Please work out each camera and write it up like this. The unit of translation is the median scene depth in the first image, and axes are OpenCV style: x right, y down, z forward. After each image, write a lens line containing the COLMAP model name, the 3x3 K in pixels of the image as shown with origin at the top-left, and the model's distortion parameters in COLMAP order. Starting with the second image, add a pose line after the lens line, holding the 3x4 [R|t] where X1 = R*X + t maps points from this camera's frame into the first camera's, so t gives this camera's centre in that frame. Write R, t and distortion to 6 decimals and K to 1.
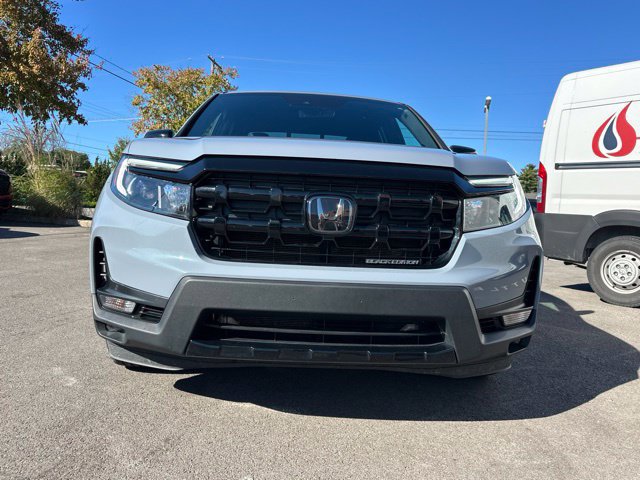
lens RADIAL K [[481.0, 0, 320.0], [0, 481.0, 240.0], [0, 0, 1]] dist [-0.000310, -0.001986]
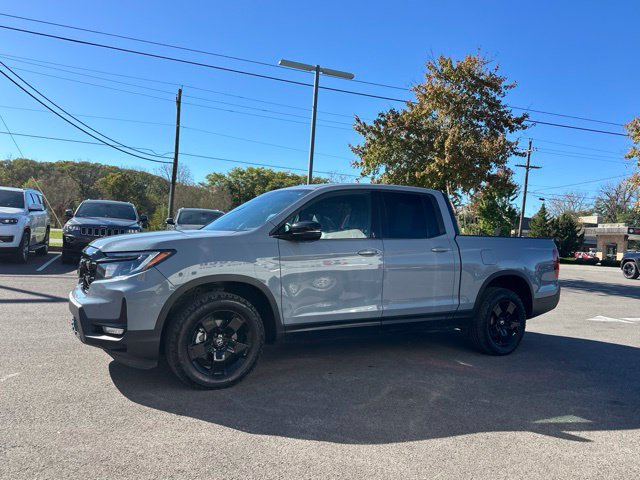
lens RADIAL K [[478.4, 0, 320.0], [0, 478.4, 240.0], [0, 0, 1]] dist [0.067776, -0.110322]
pose [[0.443973, -0.026667, -0.895643, 2.093302], [-0.080566, 0.994320, -0.069542, -0.097355], [0.892411, 0.103033, 0.439303, 0.763421]]
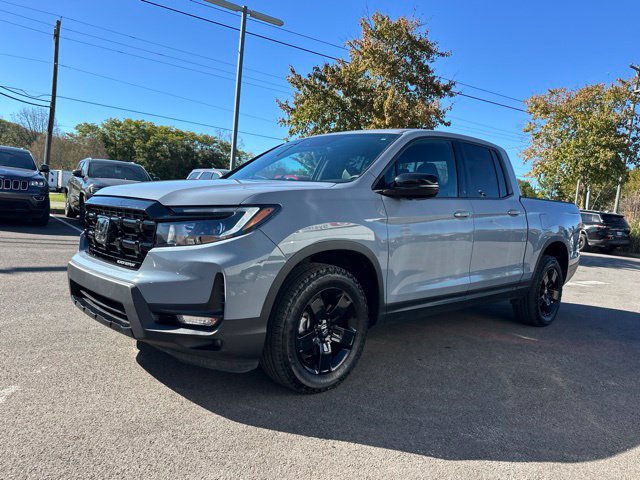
lens RADIAL K [[478.4, 0, 320.0], [0, 478.4, 240.0], [0, 0, 1]] dist [0.067776, -0.110322]
pose [[0.645537, 0.045870, -0.762351, 1.356960], [-0.087488, 0.996065, -0.014150, -0.046692], [0.758702, 0.075830, 0.647009, 0.380744]]
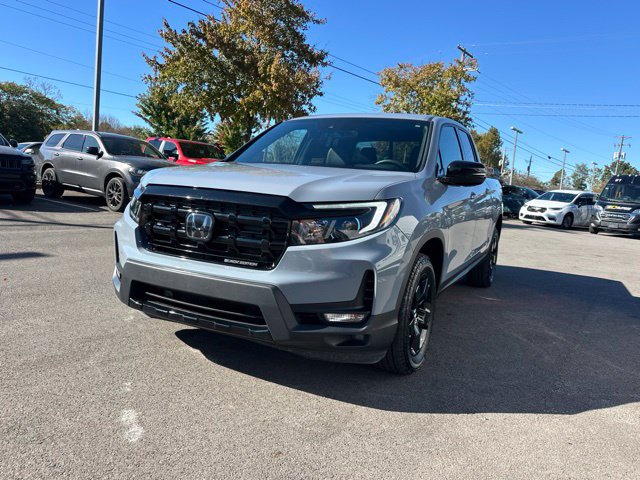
lens RADIAL K [[478.4, 0, 320.0], [0, 478.4, 240.0], [0, 0, 1]] dist [0.067776, -0.110322]
pose [[0.859714, 0.071983, -0.505679, 0.846799], [-0.061122, 0.997404, 0.038064, -0.070585], [0.507106, -0.001816, 0.861882, -0.072825]]
